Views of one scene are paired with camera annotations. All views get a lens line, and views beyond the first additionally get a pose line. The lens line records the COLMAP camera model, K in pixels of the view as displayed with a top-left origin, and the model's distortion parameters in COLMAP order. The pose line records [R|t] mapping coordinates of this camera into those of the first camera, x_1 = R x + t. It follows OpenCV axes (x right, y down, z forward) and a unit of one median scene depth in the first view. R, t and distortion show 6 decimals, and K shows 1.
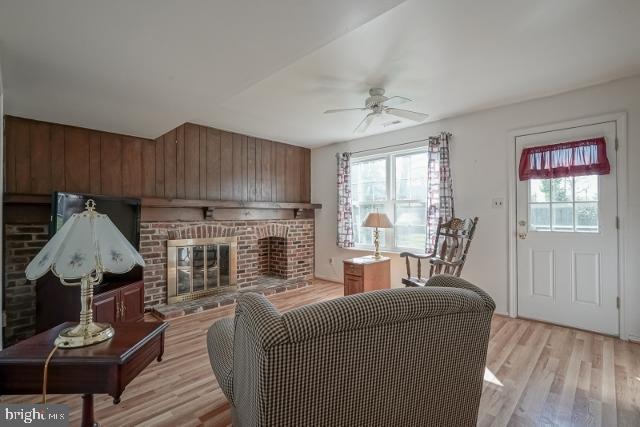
lens RADIAL K [[300.2, 0, 321.9], [0, 300.2, 214.0], [0, 0, 1]] dist [0.000701, -0.000653]
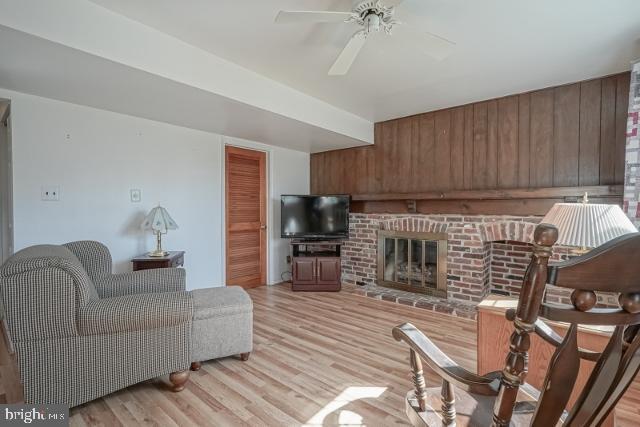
lens RADIAL K [[300.2, 0, 321.8], [0, 300.2, 211.6], [0, 0, 1]] dist [0.000701, -0.000653]
pose [[0.068130, 0.015996, -0.997548, 0.537231], [0.003231, 0.999863, 0.016254, -0.001168], [0.997671, -0.004331, 0.068069, 0.619513]]
